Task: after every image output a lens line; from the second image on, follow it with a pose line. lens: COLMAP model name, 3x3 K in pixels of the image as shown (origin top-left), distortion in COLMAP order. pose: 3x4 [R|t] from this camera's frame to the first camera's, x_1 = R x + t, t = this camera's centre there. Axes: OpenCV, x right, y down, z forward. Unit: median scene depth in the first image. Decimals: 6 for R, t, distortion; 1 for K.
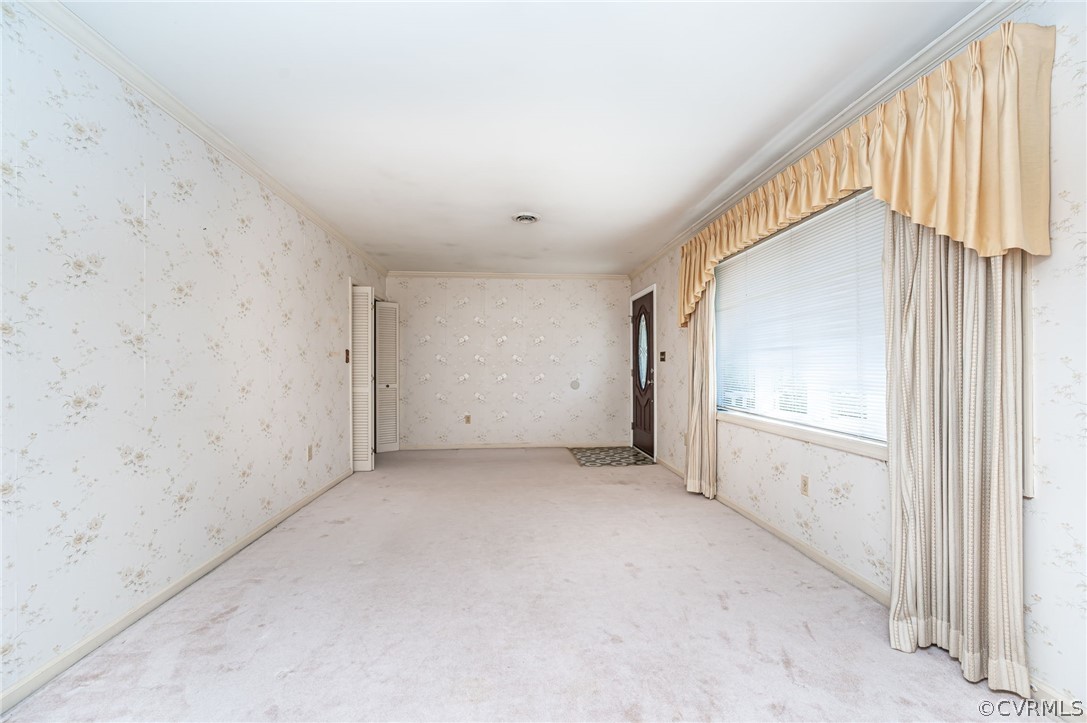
lens RADIAL K [[436.4, 0, 549.3], [0, 436.4, 365.3], [0, 0, 1]] dist [0.000627, 0.000011]
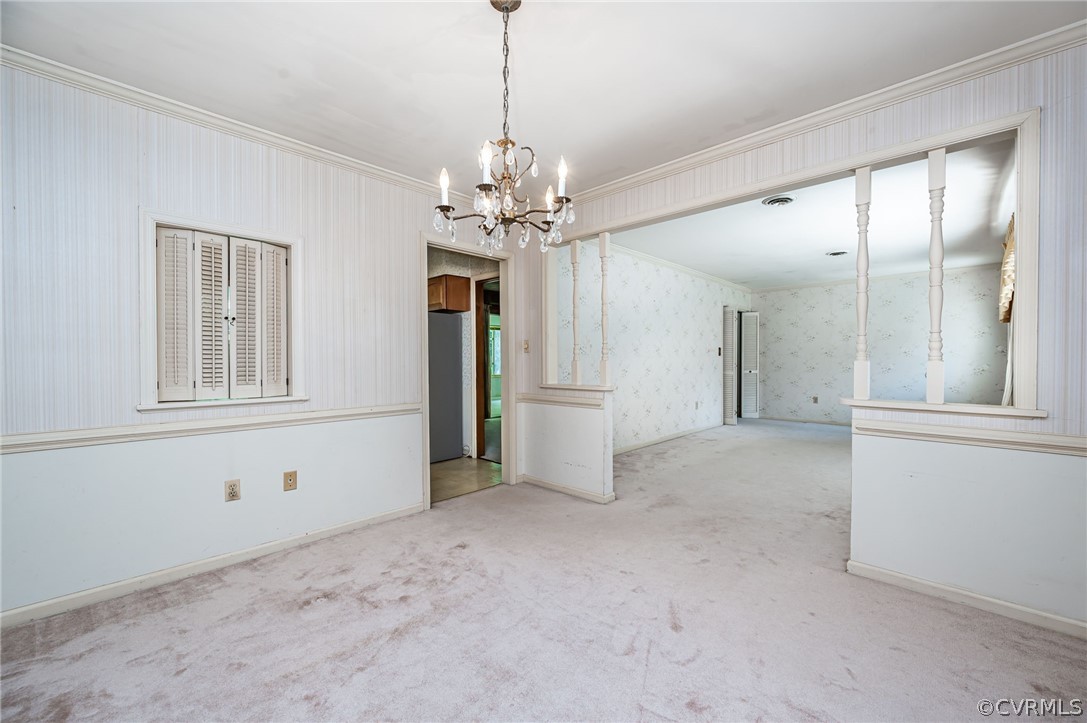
lens RADIAL K [[436.4, 0, 549.3], [0, 436.4, 365.3], [0, 0, 1]] dist [0.000627, 0.000011]
pose [[0.658483, 0.013588, -0.752473, 0.322328], [0.002481, 0.999792, 0.020225, -0.004125], [0.752592, -0.015185, 0.658312, -0.514701]]
